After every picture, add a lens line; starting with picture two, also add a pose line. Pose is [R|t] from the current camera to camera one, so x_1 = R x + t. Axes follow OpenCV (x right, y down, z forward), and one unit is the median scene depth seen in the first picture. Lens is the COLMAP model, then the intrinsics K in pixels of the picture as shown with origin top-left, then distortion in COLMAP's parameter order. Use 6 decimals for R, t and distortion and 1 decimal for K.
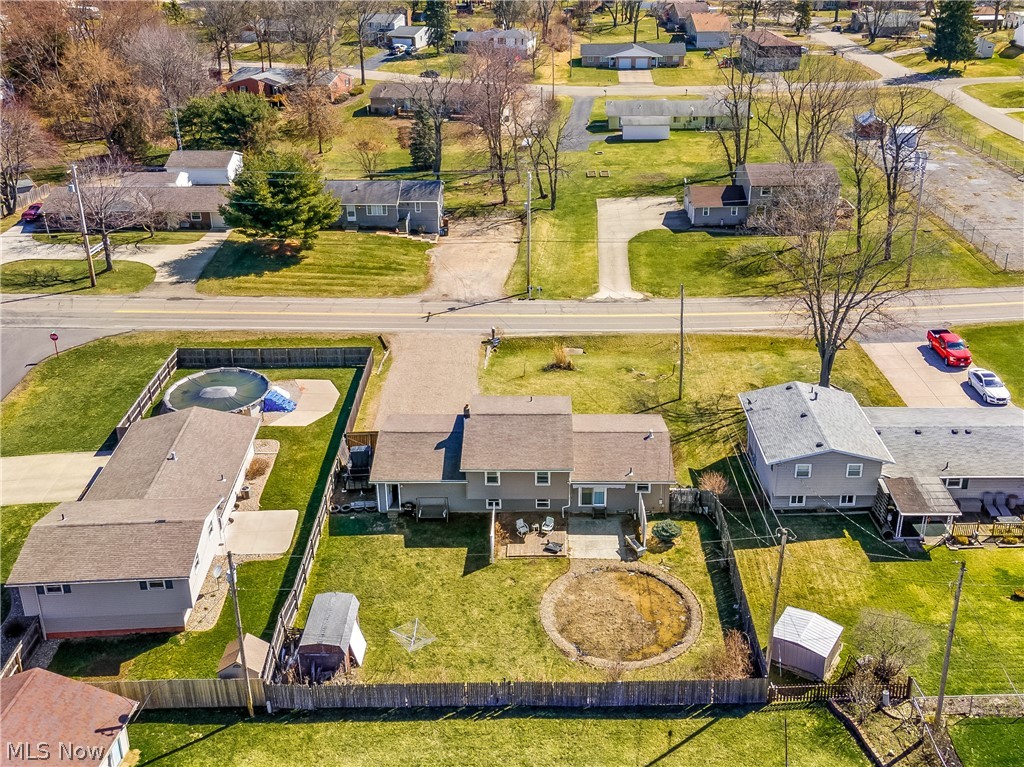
lens RADIAL K [[936.9, 0, 516.9], [0, 936.9, 319.2], [0, 0, 1]] dist [0.063586, 0.012698]
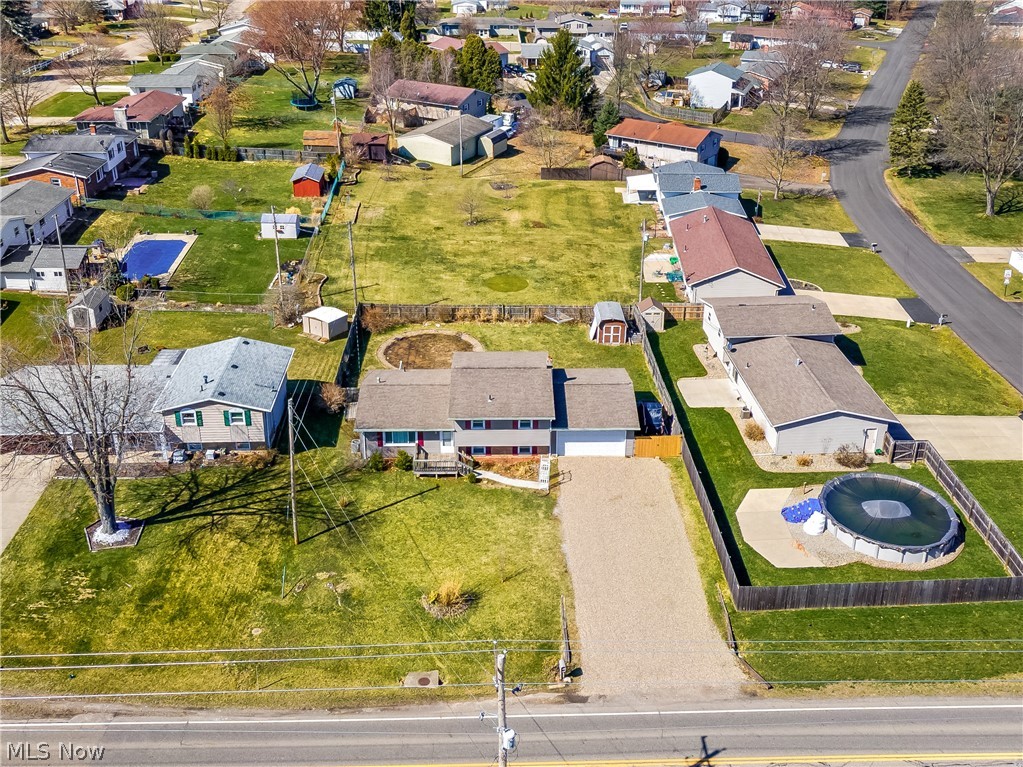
lens RADIAL K [[1035.0, 0, 511.5], [0, 1035.0, 383.5], [0, 0, 1]] dist [0.101168, 0.000784]
pose [[-0.999208, 0.023927, -0.031780, 0.030142], [-0.010152, 0.619047, 0.785289, -0.868063], [0.038463, 0.784990, -0.618314, 1.865711]]
